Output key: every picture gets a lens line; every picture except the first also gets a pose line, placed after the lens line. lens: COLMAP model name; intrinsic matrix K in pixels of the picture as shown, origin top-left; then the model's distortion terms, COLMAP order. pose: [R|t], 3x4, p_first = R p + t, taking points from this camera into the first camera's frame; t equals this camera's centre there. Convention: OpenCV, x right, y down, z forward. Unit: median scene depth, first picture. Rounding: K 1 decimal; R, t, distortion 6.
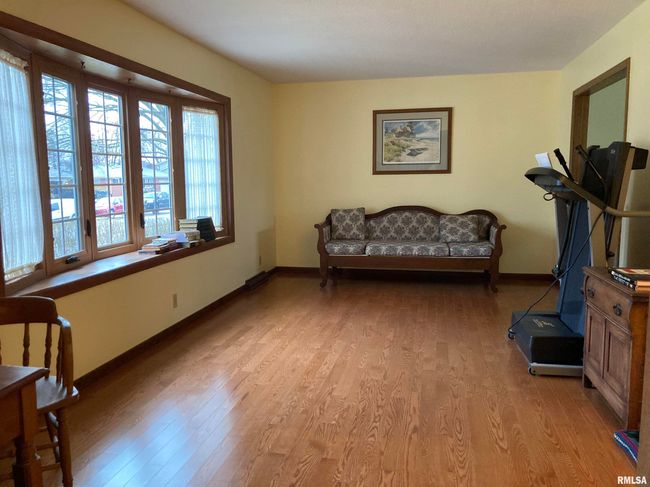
lens RADIAL K [[545.8, 0, 325.0], [0, 545.8, 243.5], [0, 0, 1]] dist [0.042541, -0.008880]
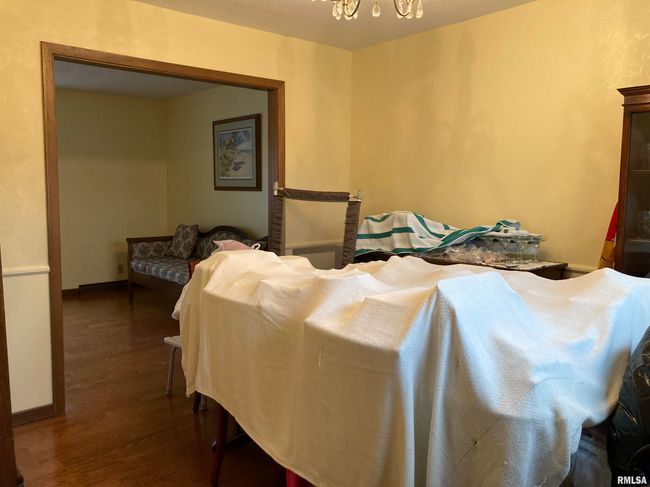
lens RADIAL K [[545.8, 0, 325.0], [0, 545.8, 243.5], [0, 0, 1]] dist [0.042541, -0.008880]
pose [[0.787282, 0.083661, -0.610891, 0.824739], [-0.092762, 0.995547, 0.016793, -0.070676], [0.609575, 0.043446, 0.791537, 0.392859]]
